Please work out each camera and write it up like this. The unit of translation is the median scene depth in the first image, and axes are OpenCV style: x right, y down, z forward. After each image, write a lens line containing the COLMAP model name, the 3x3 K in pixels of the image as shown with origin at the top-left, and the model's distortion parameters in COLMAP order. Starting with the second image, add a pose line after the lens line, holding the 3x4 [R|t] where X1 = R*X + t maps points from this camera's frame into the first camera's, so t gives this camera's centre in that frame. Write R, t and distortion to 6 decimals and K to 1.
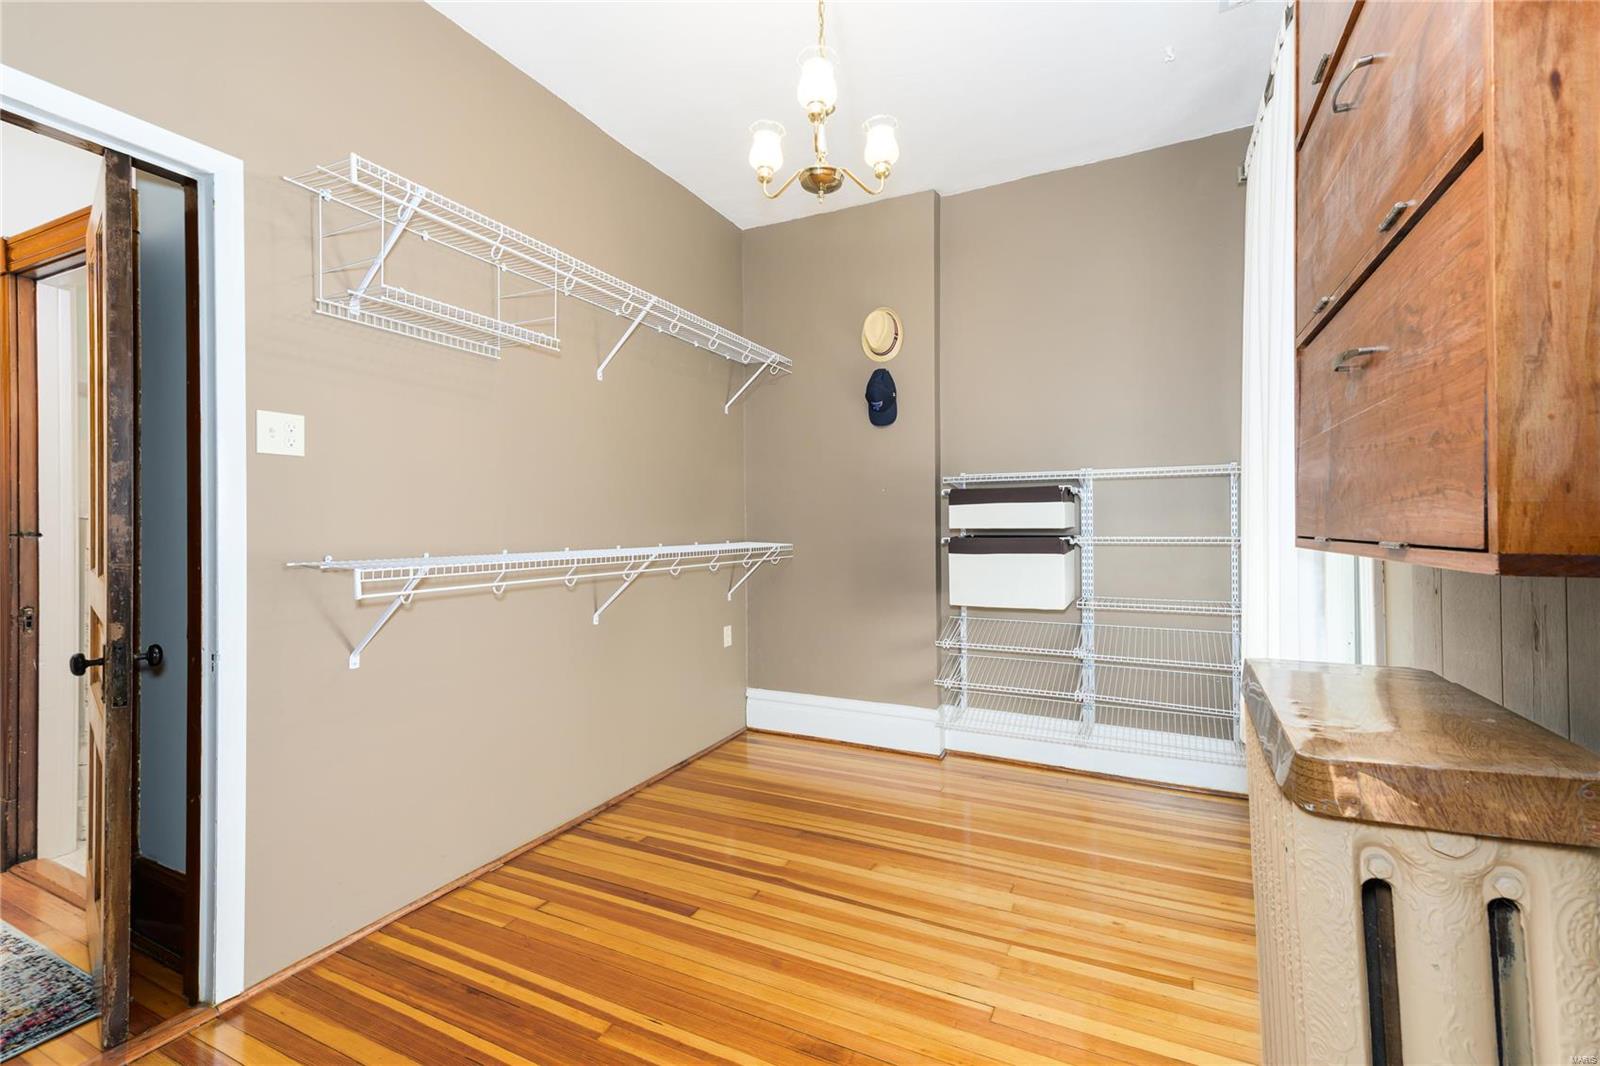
lens RADIAL K [[699.6, 0, 805.1], [0, 699.6, 527.7], [0, 0, 1]] dist [0.012687, -0.000060]
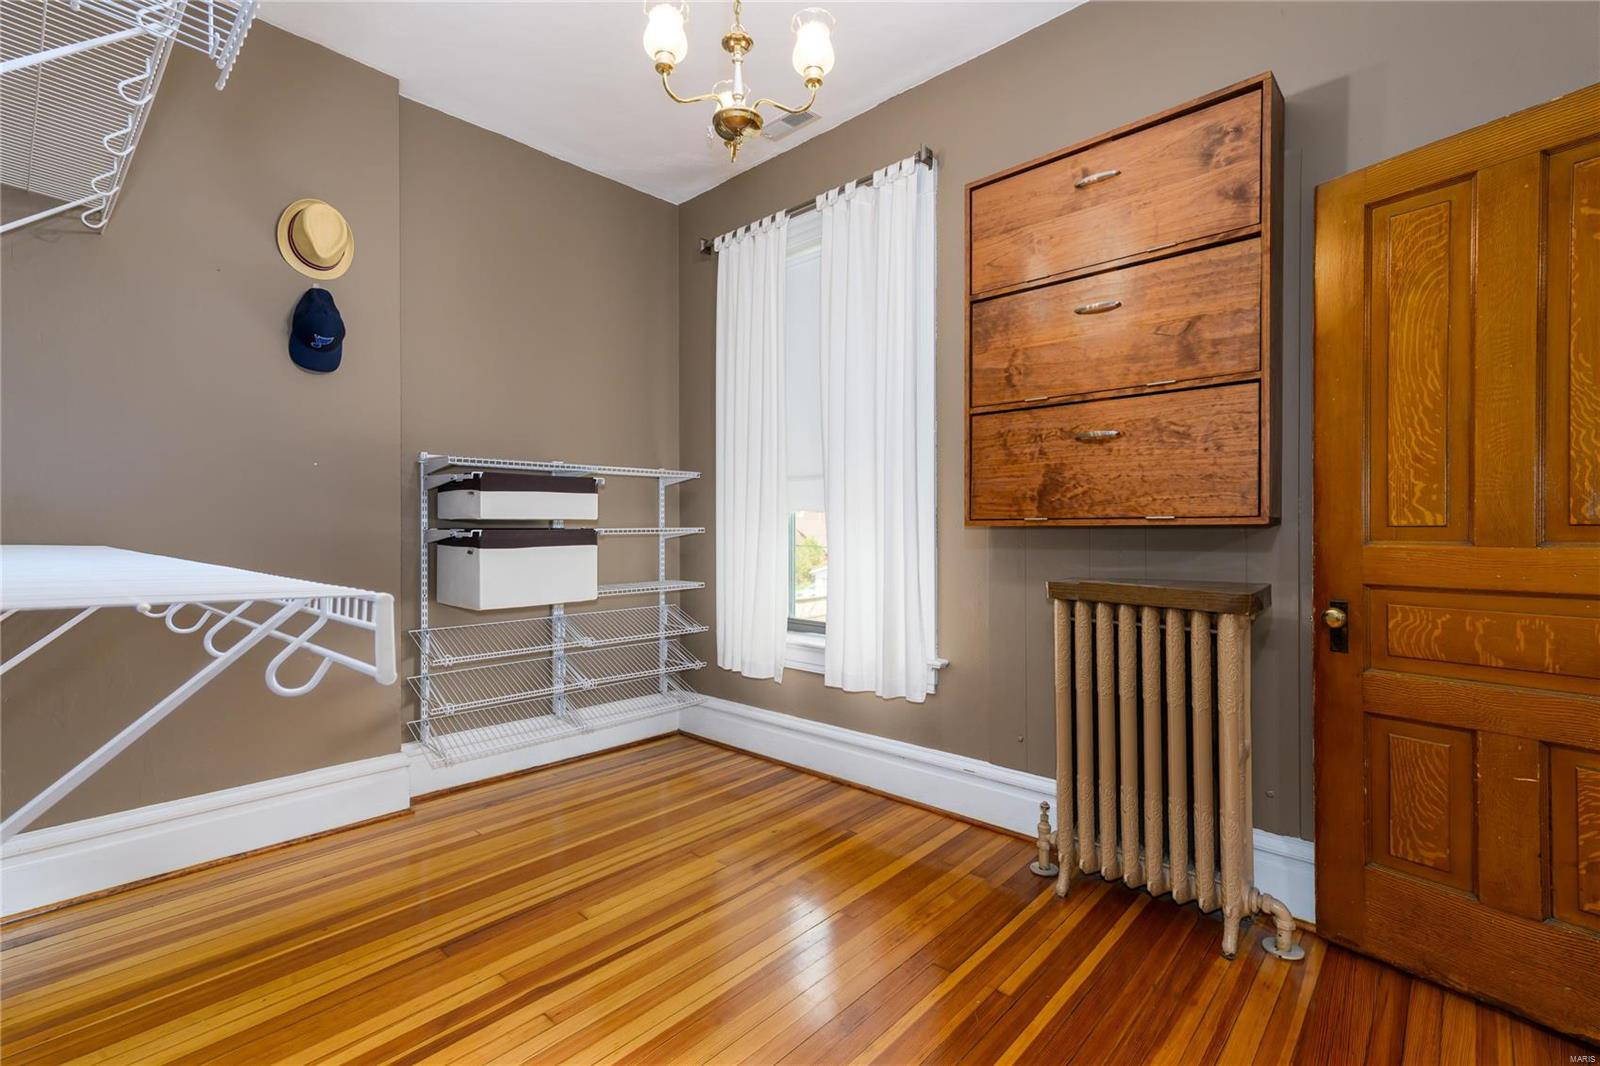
lens RADIAL K [[699.6, 0, 805.1], [0, 699.6, 527.7], [0, 0, 1]] dist [0.012687, -0.000060]
pose [[0.273790, 0.010398, 0.961733, -0.491032], [-0.003173, 0.999946, -0.009907, 0.017862], [-0.961784, -0.000339, 0.273808, 0.387097]]
